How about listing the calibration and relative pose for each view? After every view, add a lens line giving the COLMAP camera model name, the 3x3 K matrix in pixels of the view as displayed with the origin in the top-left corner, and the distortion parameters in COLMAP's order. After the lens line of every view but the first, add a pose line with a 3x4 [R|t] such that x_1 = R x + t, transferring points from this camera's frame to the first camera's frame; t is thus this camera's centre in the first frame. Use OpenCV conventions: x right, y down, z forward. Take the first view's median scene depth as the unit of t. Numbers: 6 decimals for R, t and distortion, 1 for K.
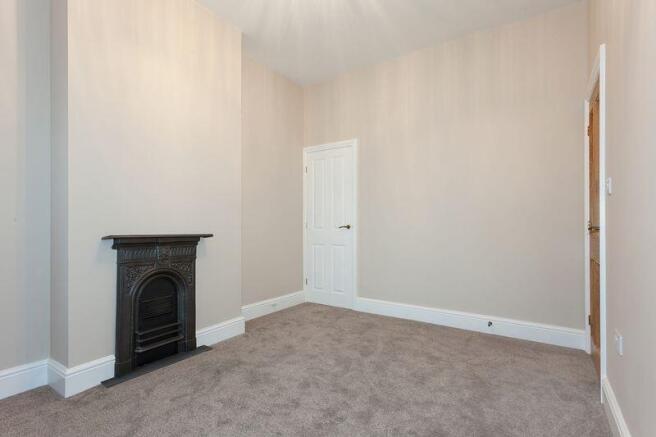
lens RADIAL K [[319.0, 0, 330.2], [0, 319.0, 218.7], [0, 0, 1]] dist [0.000400, -0.000723]
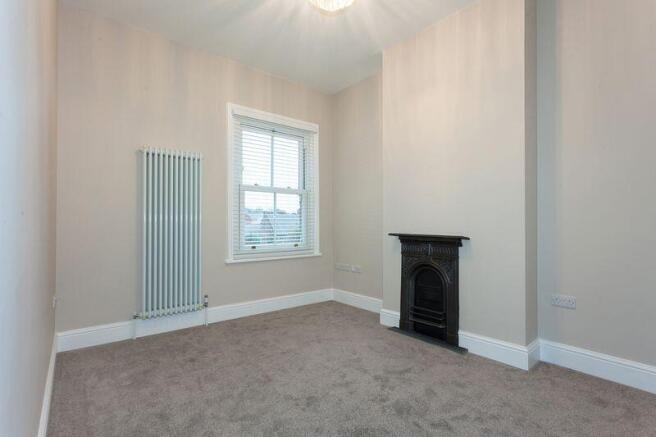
lens RADIAL K [[319.0, 0, 330.2], [0, 319.0, 218.7], [0, 0, 1]] dist [0.000400, -0.000723]
pose [[-0.264814, -0.018510, -0.964122, 0.753155], [0.006257, 0.999762, -0.020913, 0.011828], [0.964279, -0.011570, -0.264635, 0.953727]]
